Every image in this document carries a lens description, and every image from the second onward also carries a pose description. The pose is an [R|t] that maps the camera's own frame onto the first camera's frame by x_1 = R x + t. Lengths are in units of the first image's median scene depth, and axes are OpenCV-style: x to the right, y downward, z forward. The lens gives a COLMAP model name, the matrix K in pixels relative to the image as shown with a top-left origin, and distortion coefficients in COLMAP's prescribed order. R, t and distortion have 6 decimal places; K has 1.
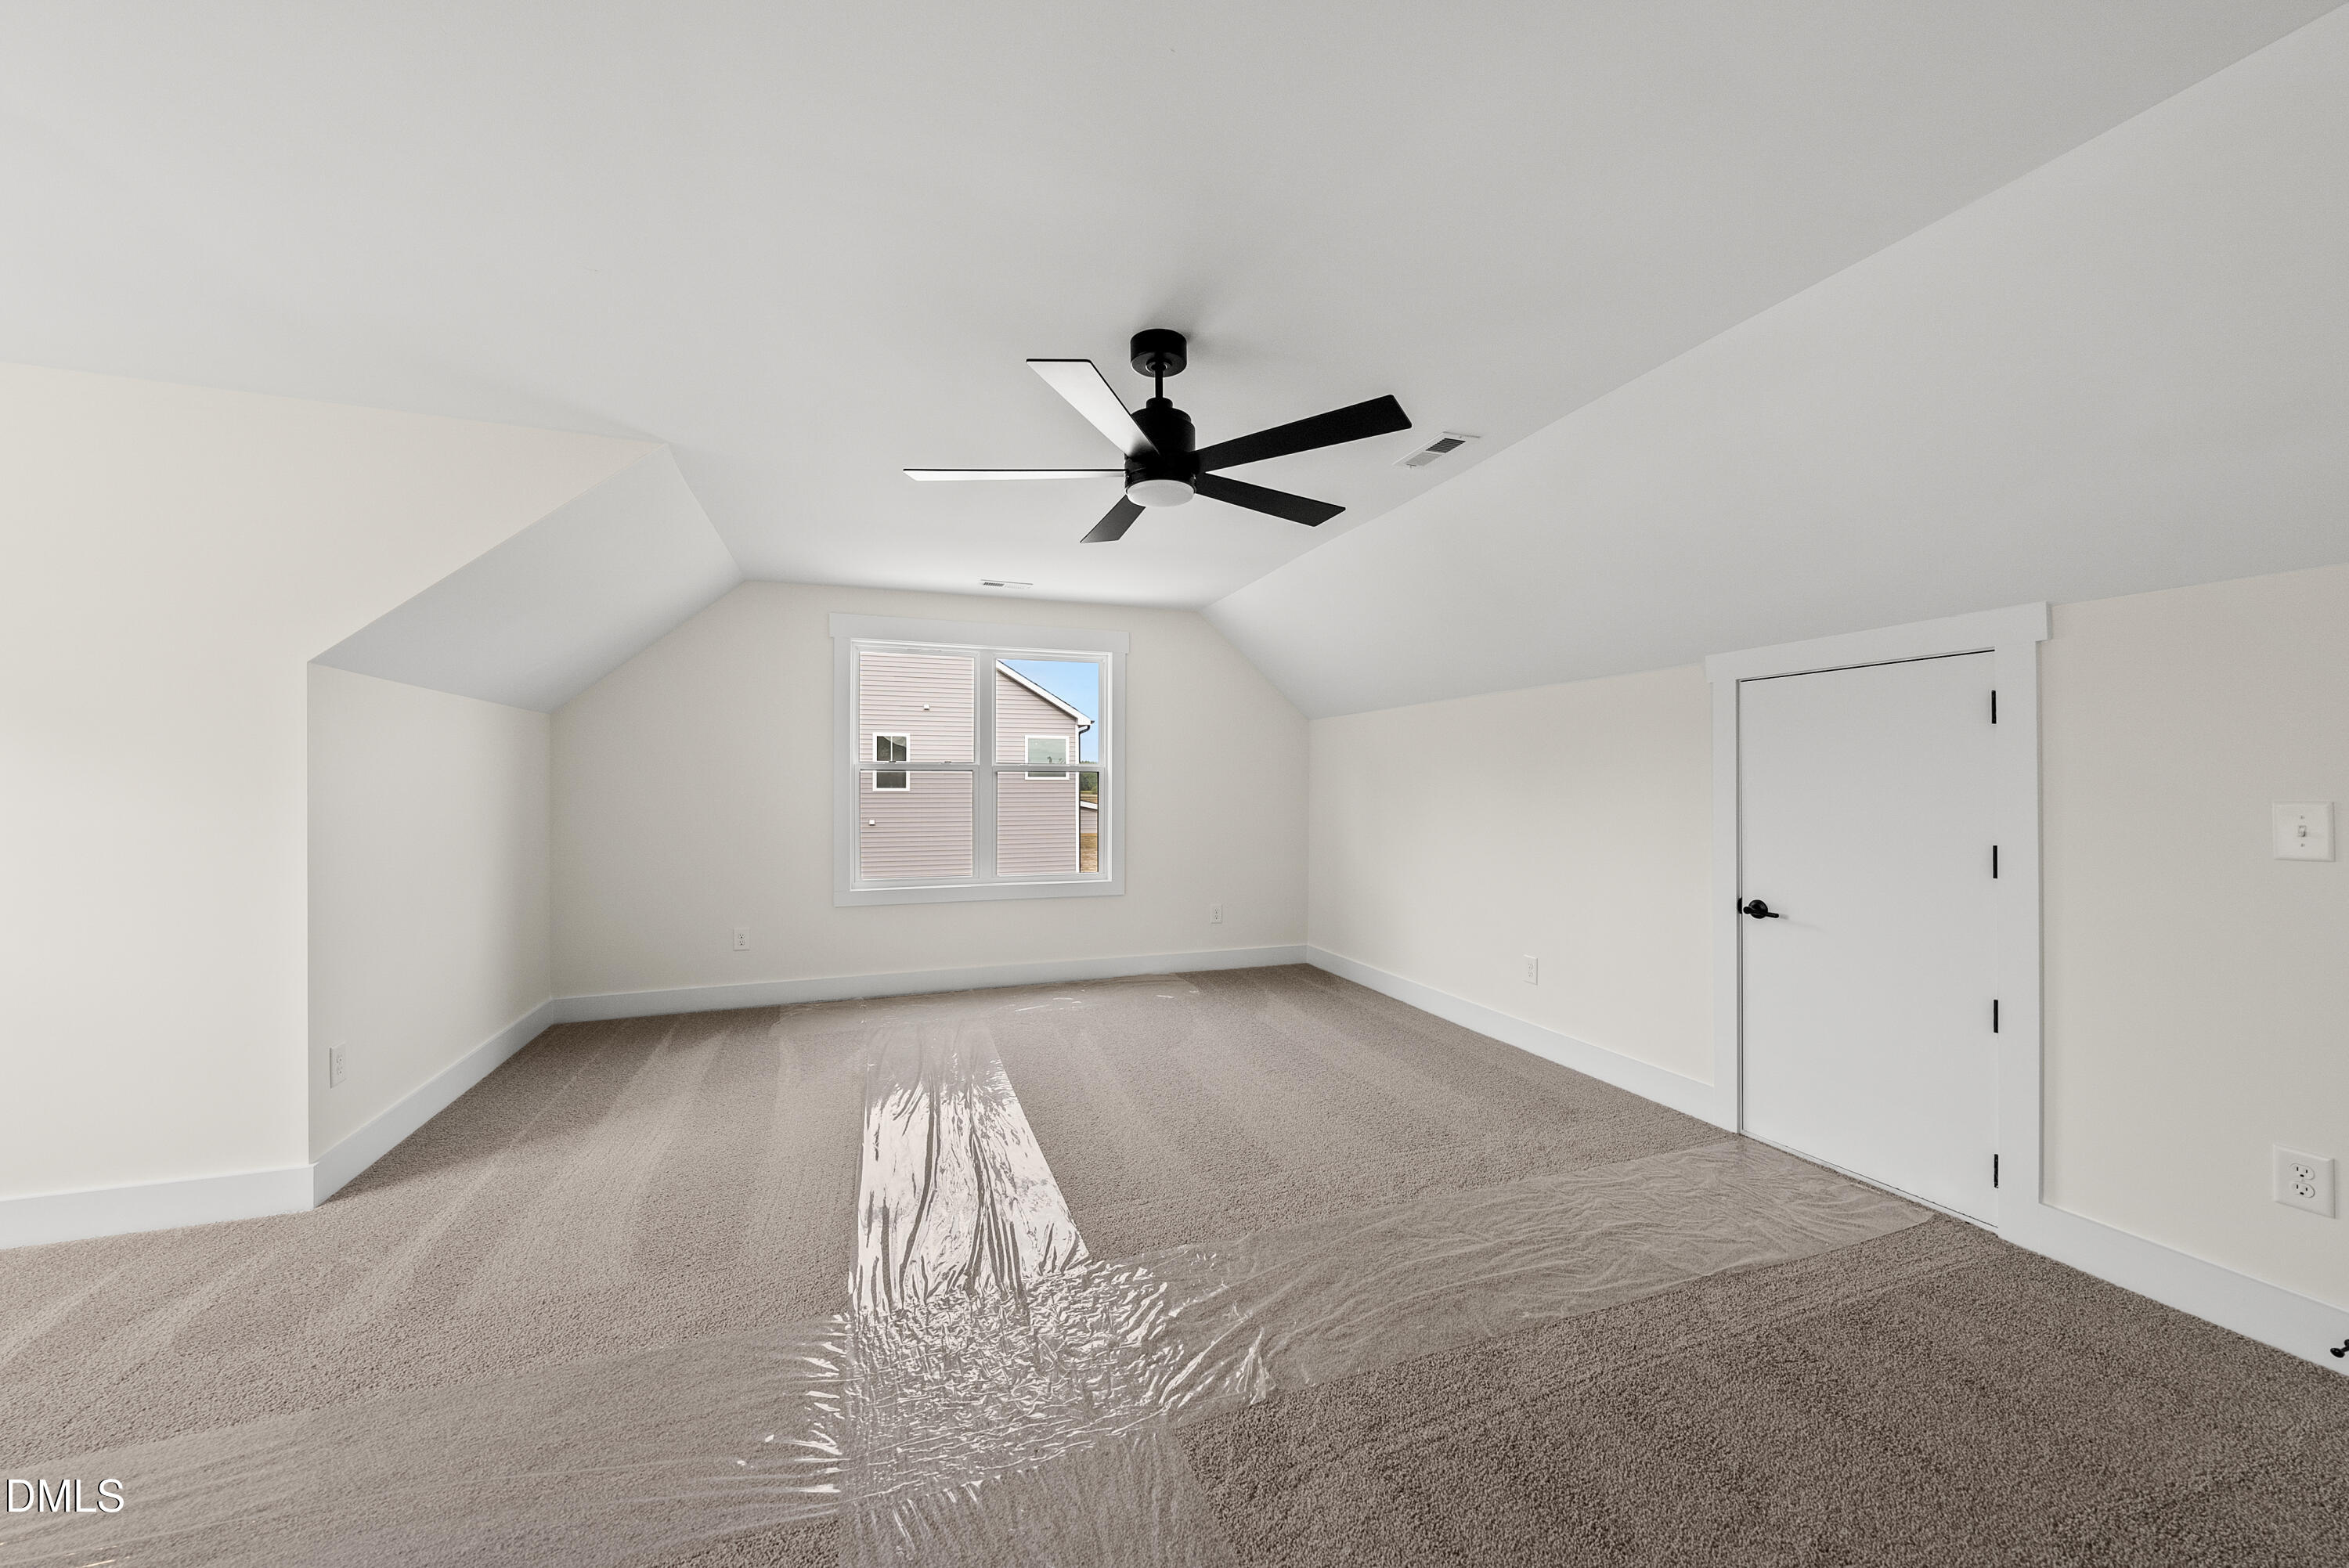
lens RADIAL K [[824.7, 0, 1161.6], [0, 824.7, 779.6], [0, 0, 1]] dist [-0.000289, 0.000681]
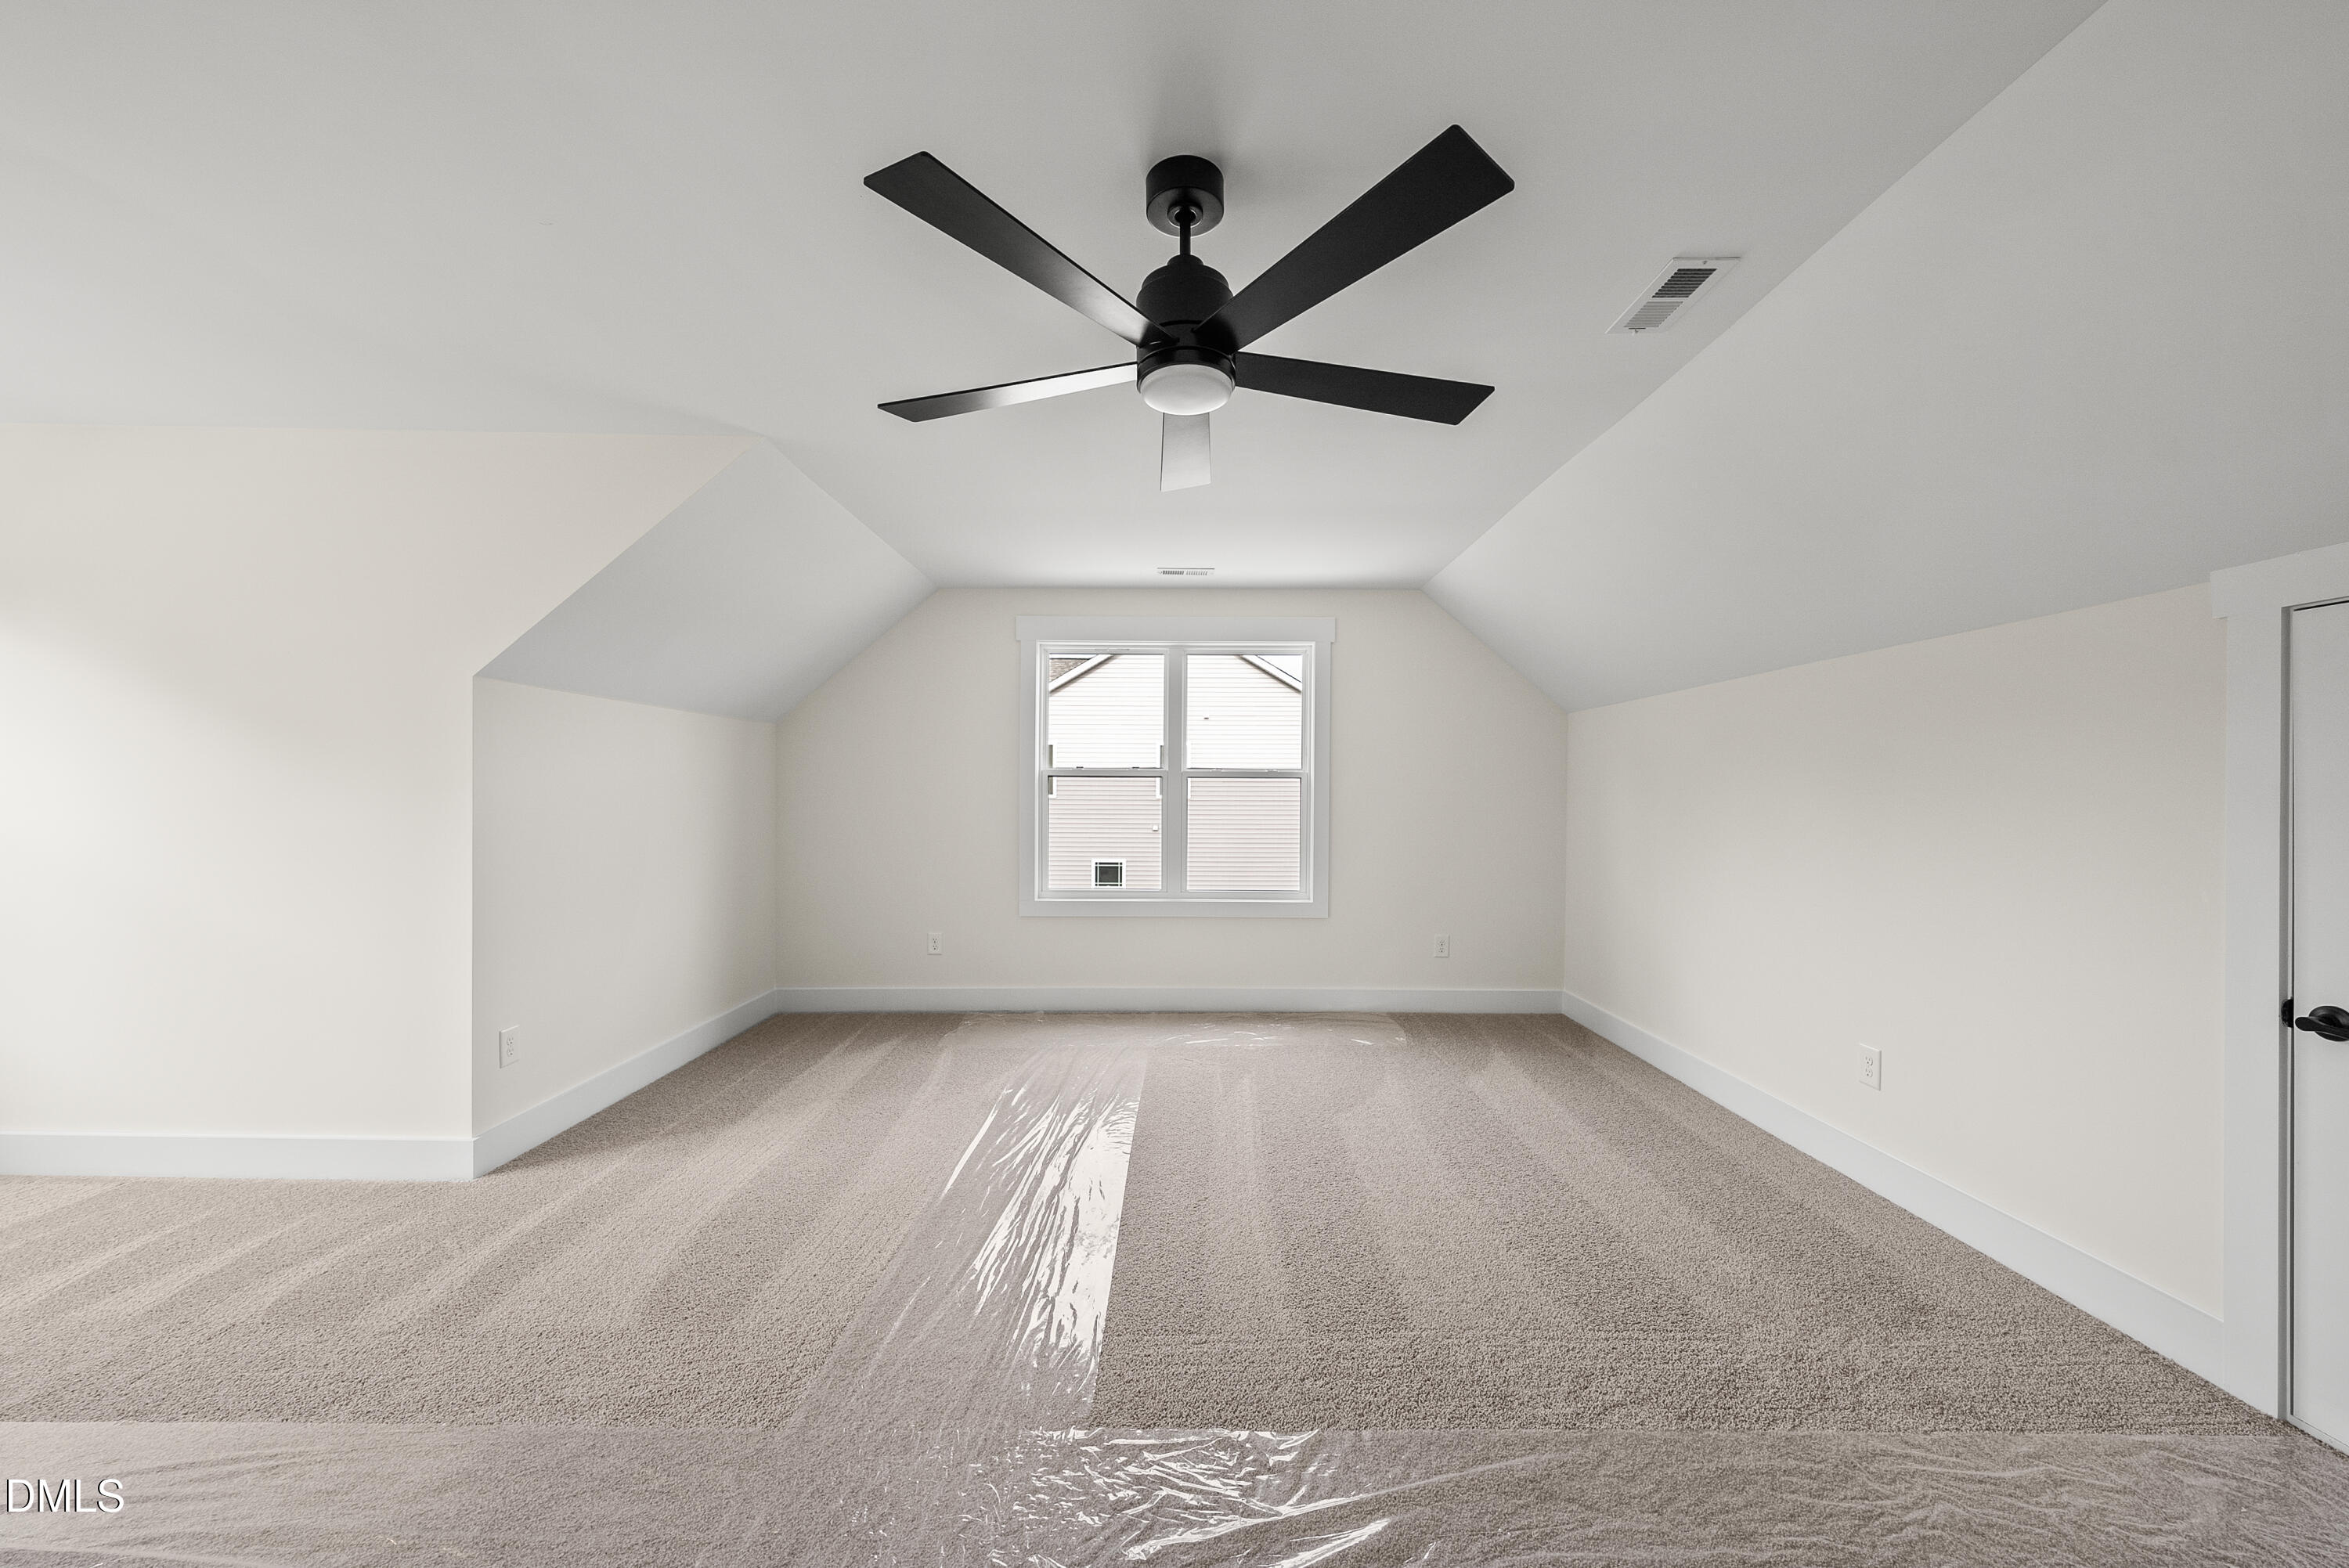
lens RADIAL K [[824.7, 0, 1187.0], [0, 824.7, 792.3], [0, 0, 1]] dist [-0.000289, 0.000681]
pose [[0.947075, 0.004086, -0.320987, 0.175541], [-0.002122, 0.999977, 0.006469, 0.001344], [0.321006, -0.005445, 0.947061, 0.233705]]
